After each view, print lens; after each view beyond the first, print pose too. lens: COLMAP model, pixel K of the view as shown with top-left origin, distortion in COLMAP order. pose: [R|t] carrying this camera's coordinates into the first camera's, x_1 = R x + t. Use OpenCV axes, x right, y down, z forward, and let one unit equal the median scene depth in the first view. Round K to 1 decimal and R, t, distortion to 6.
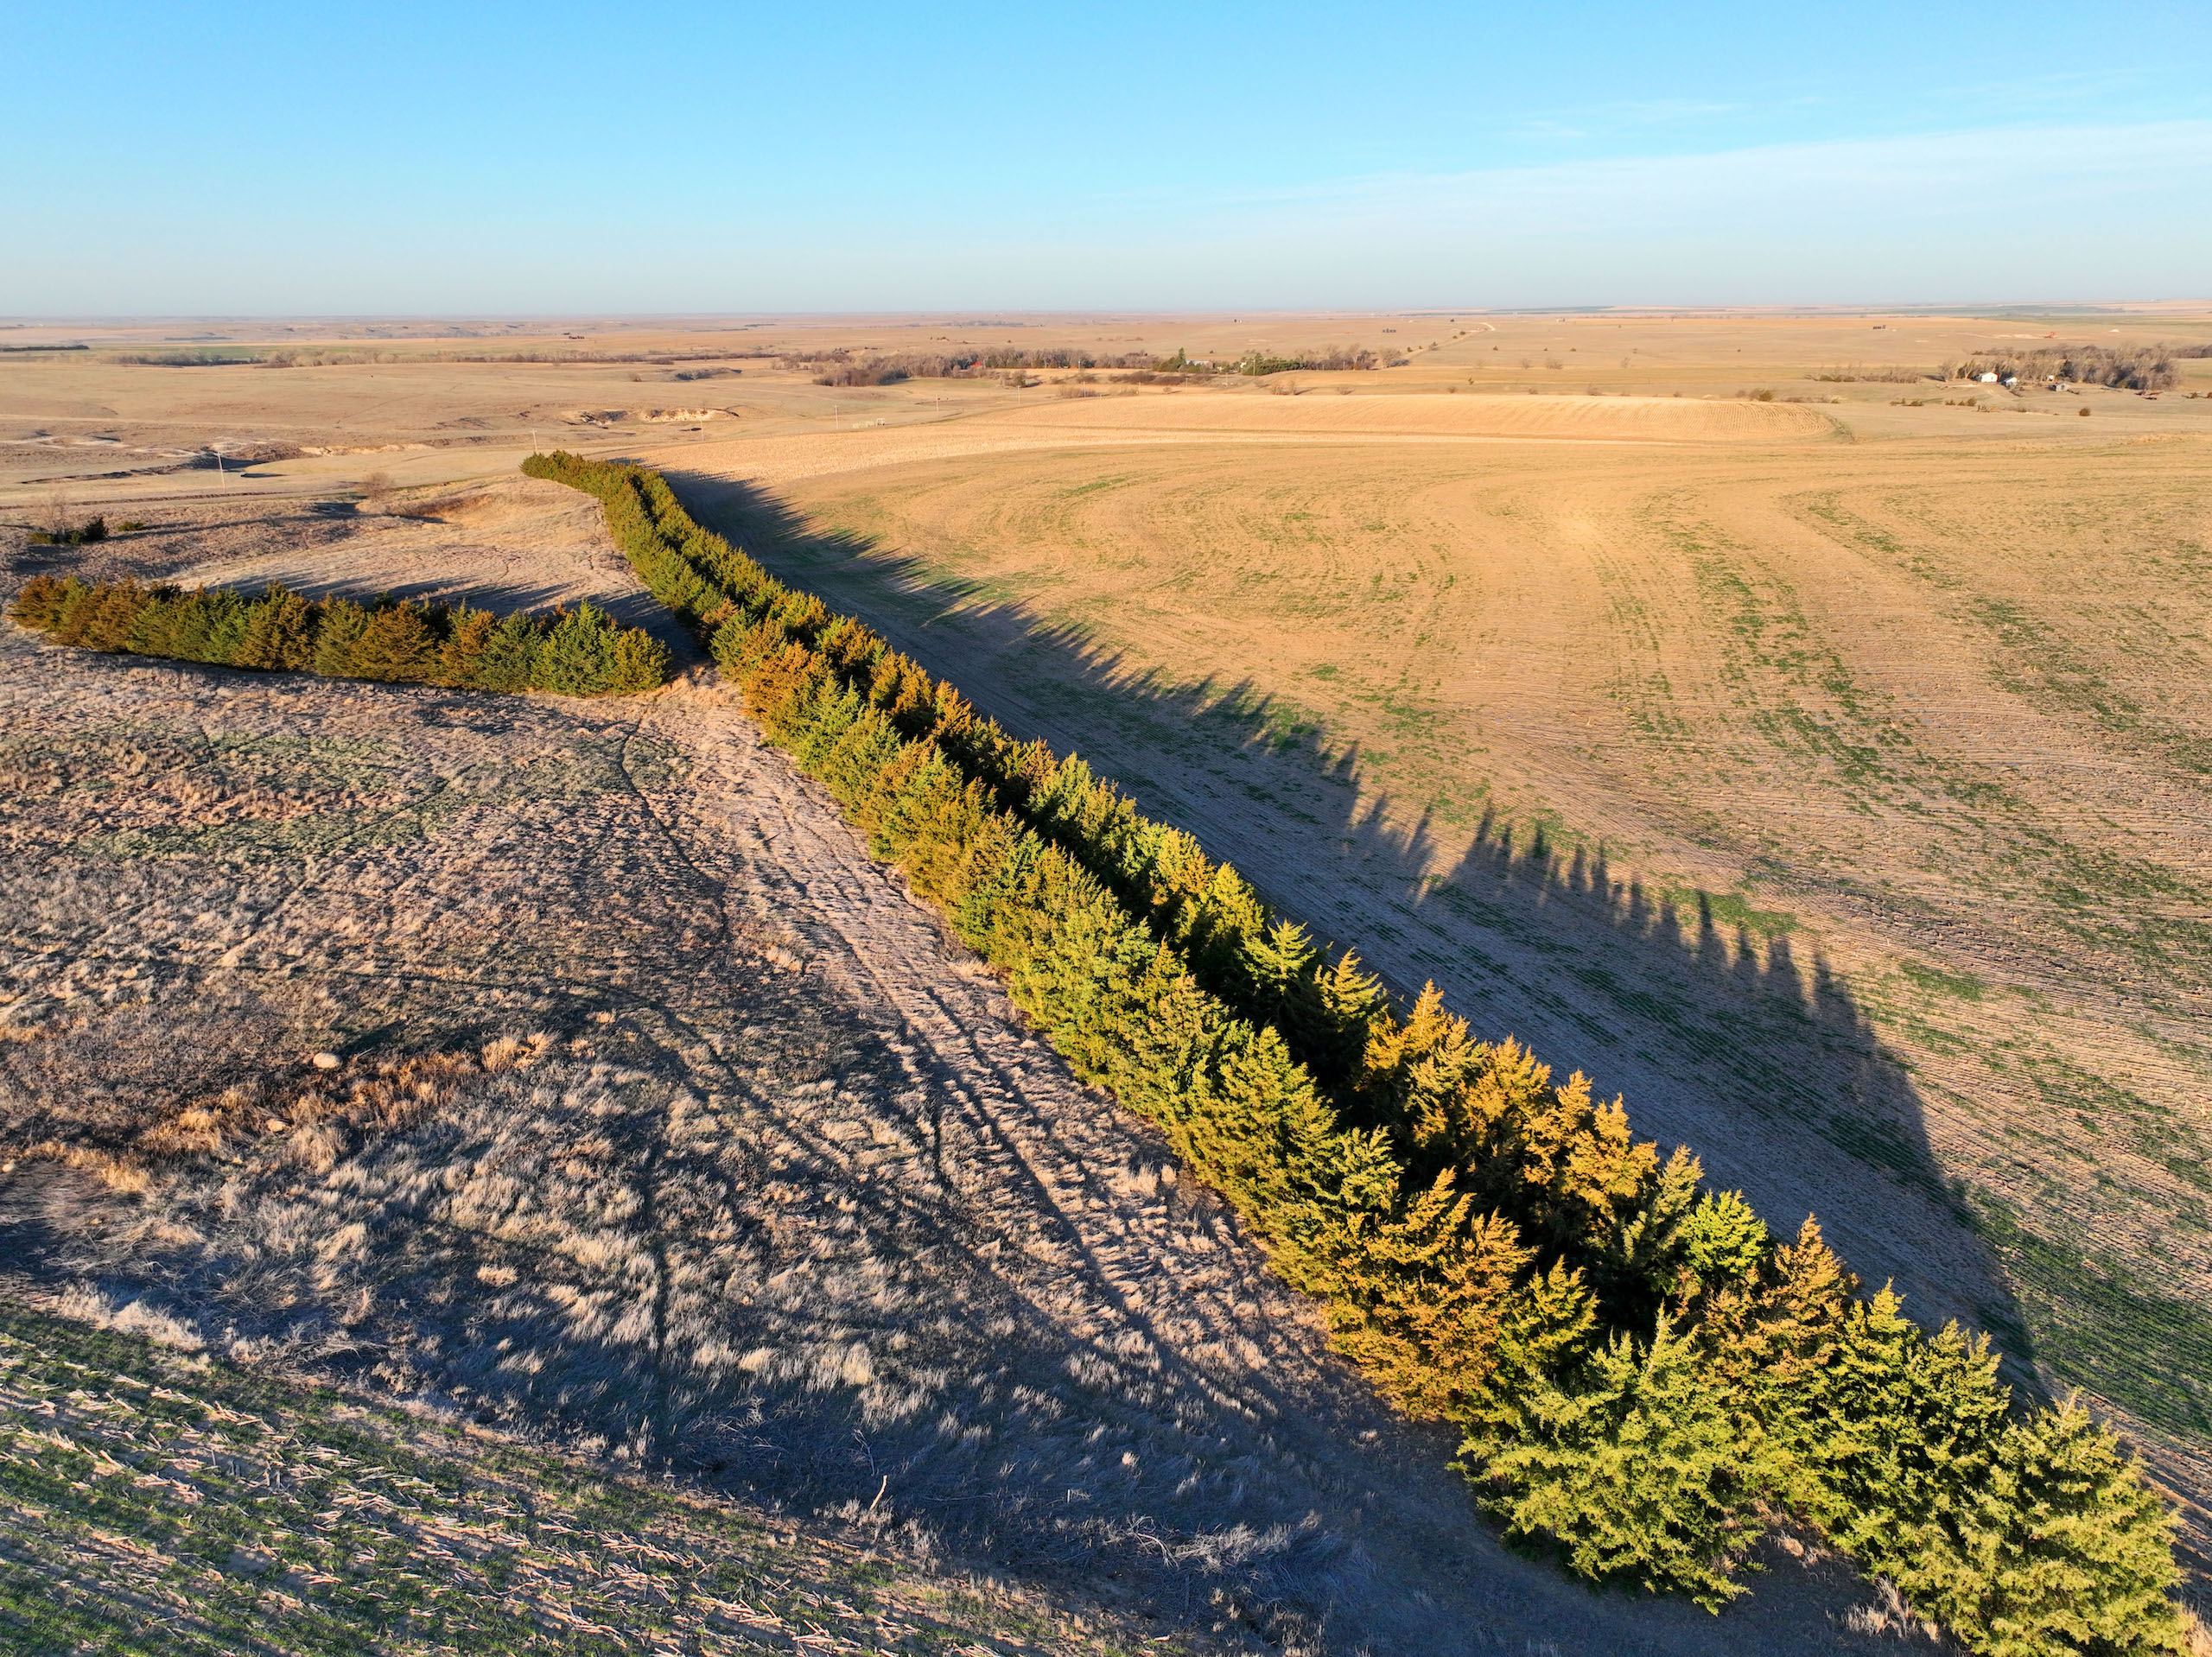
lens RADIAL K [[1559.9, 0, 1104.6], [0, 1559.9, 823.3], [0, 0, 1]] dist [-0.000958, 0.018616]
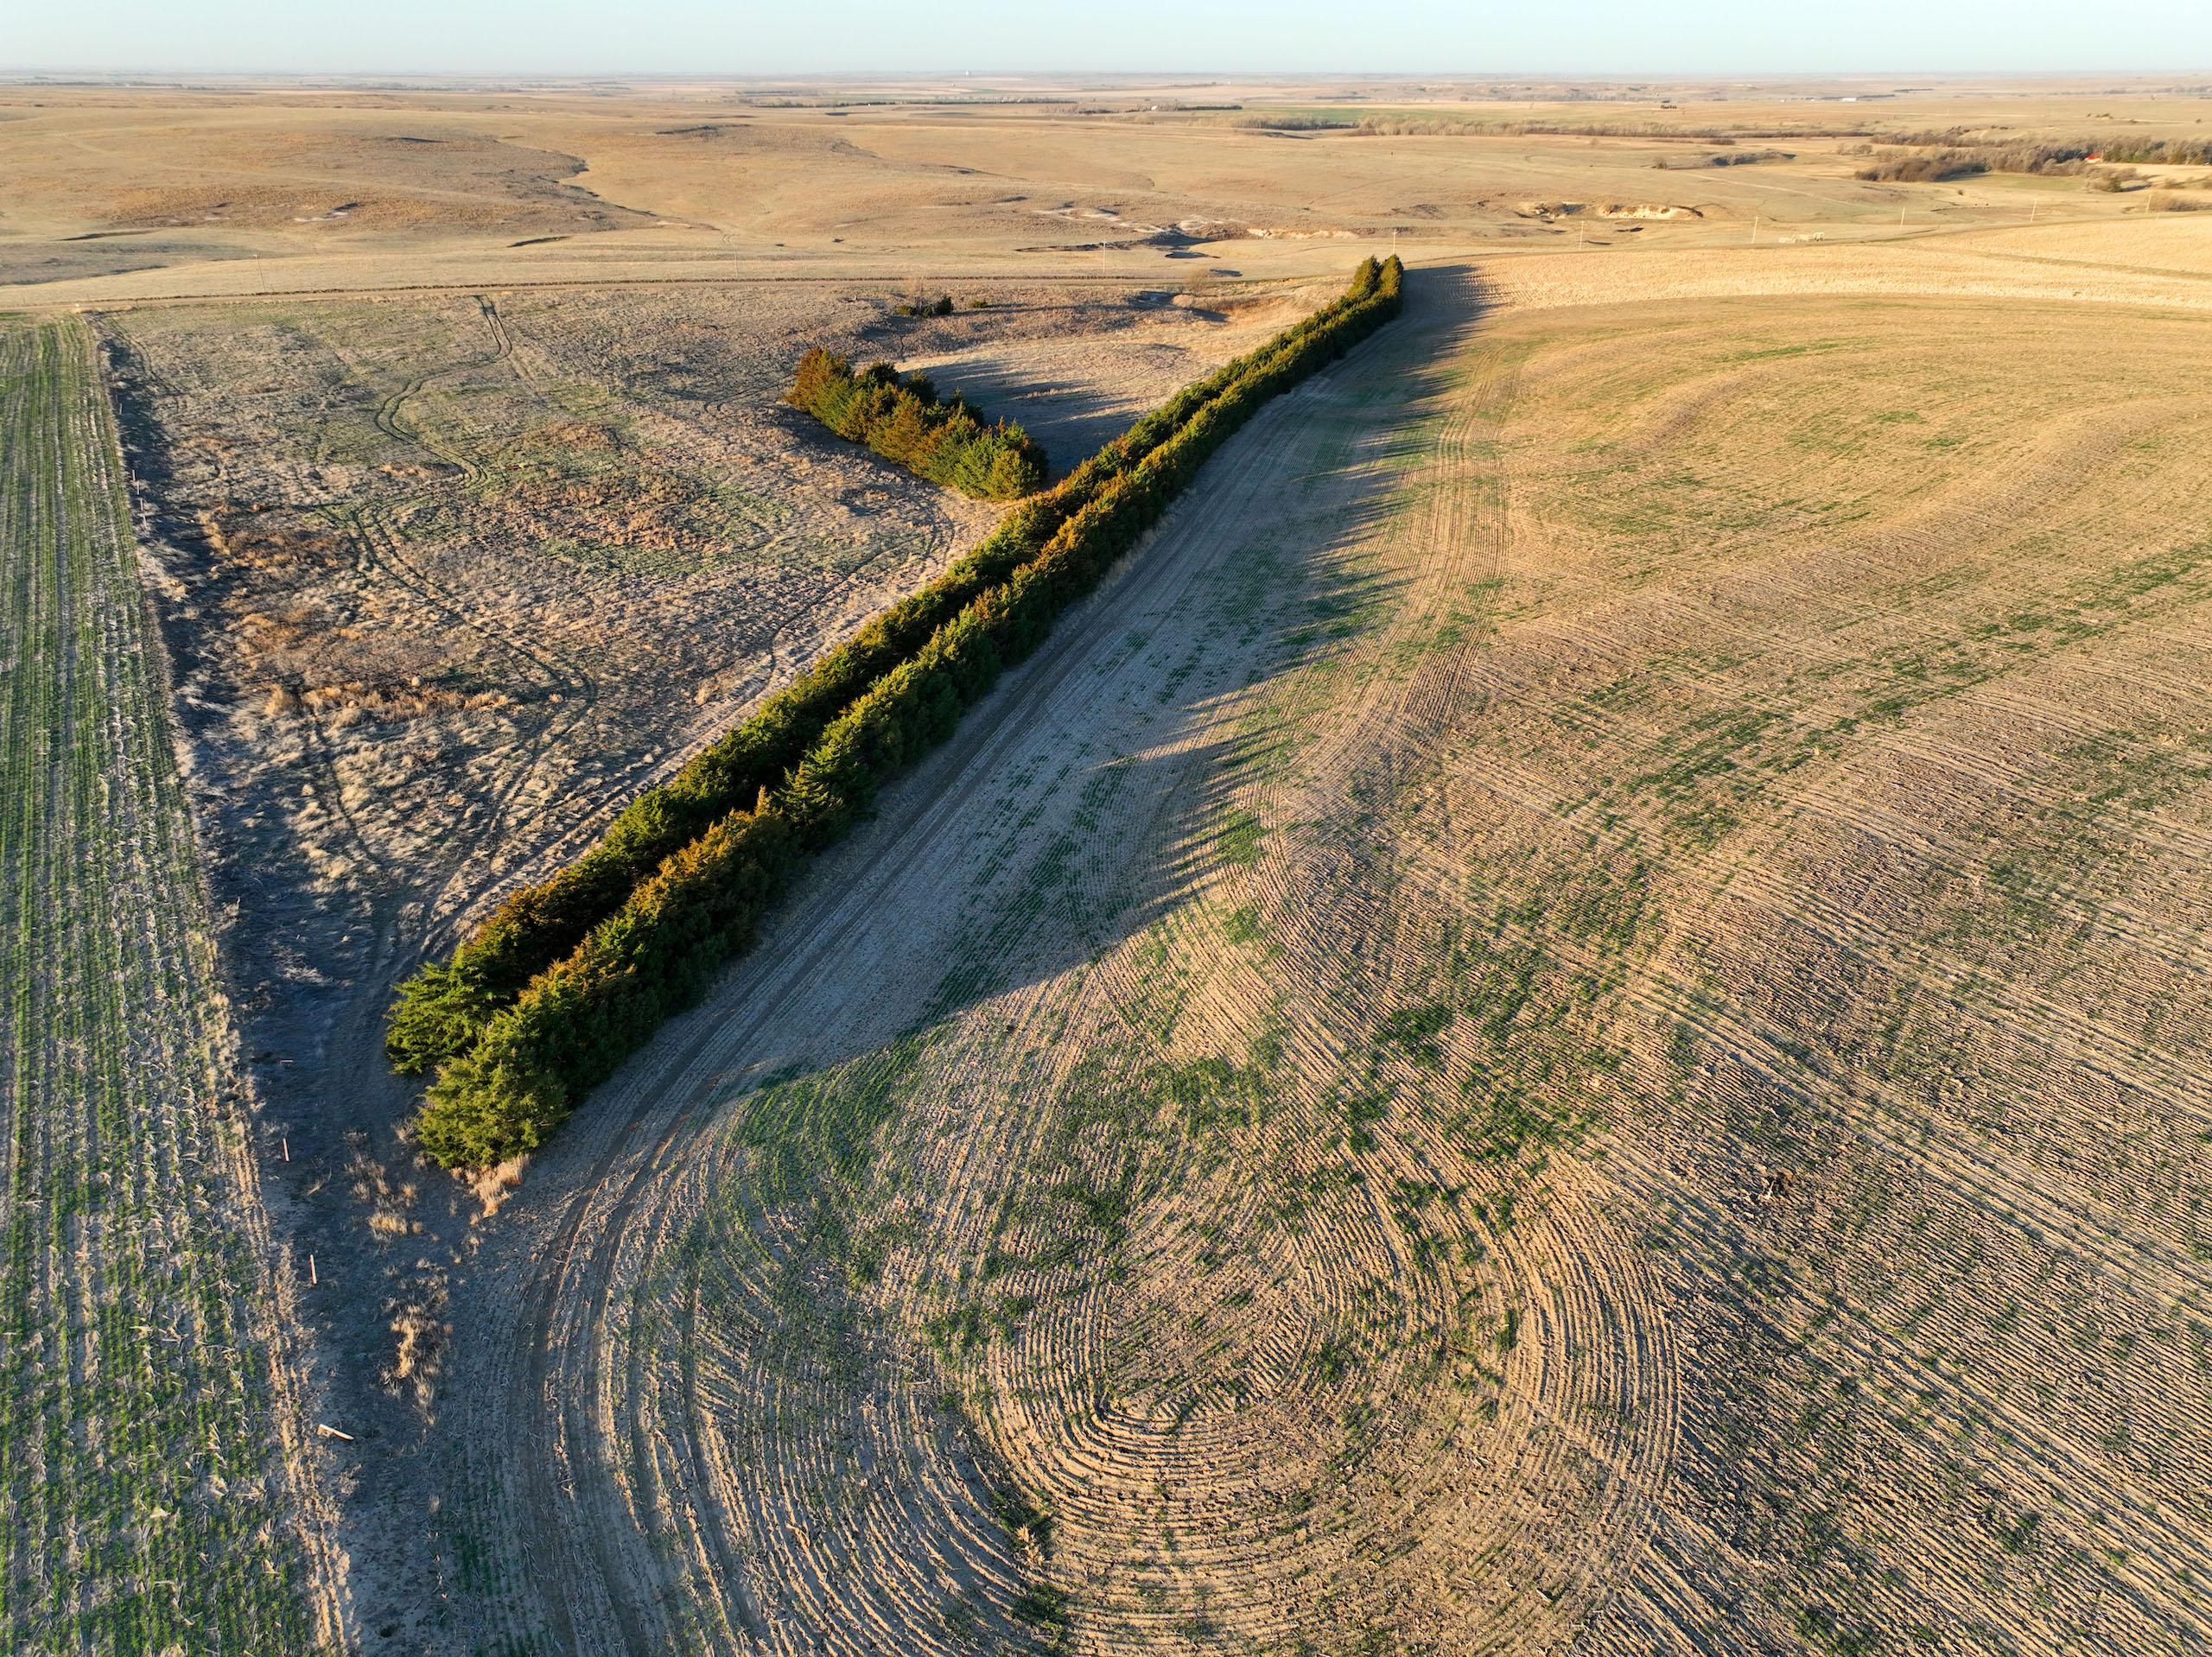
lens RADIAL K [[1559.9, 0, 1114.0], [0, 1559.9, 827.8], [0, 0, 1]] dist [-0.000958, 0.018616]
pose [[0.795335, 0.274072, -0.540672, 0.861017], [-0.198597, 0.960534, 0.194766, -0.146816], [0.572714, -0.047528, 0.818377, -0.030543]]
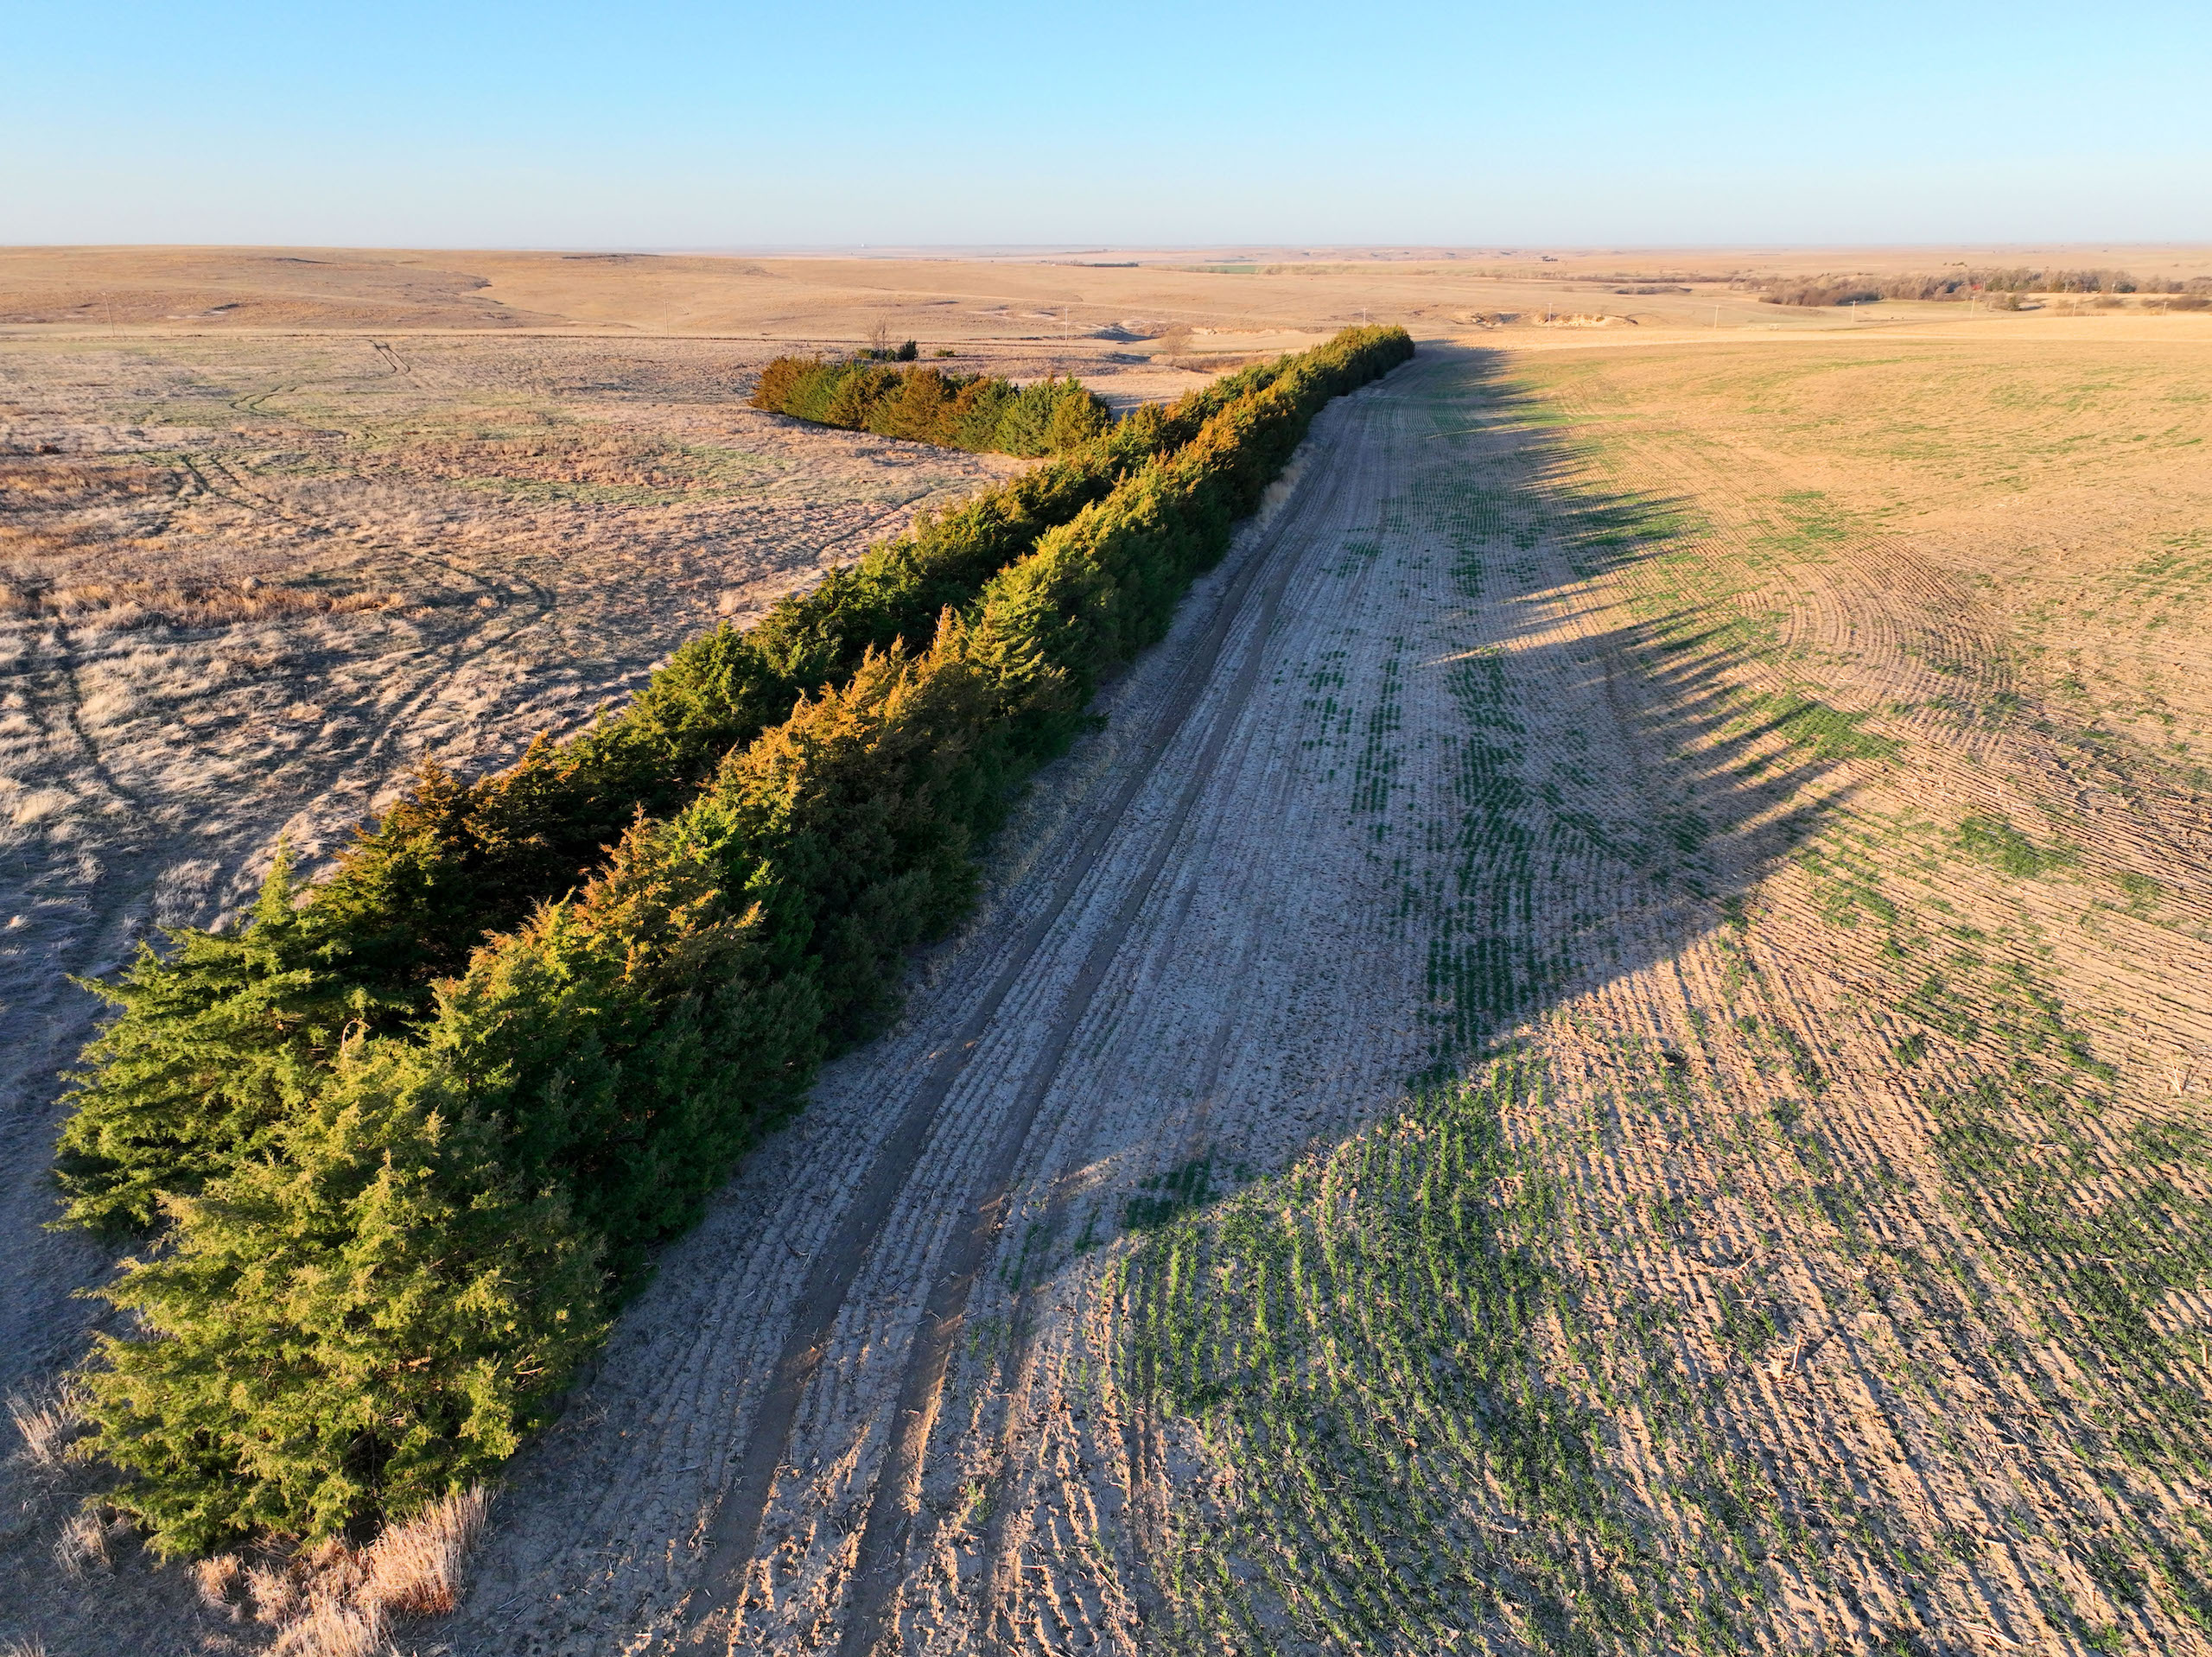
lens RADIAL K [[1559.9, 0, 1107.5], [0, 1559.9, 835.2], [0, 0, 1]] dist [-0.000958, 0.018616]
pose [[0.831747, 0.203039, -0.516694, 0.442131], [-0.179419, 0.979085, 0.095920, 0.080351], [0.525363, 0.012923, 0.850780, 0.273444]]
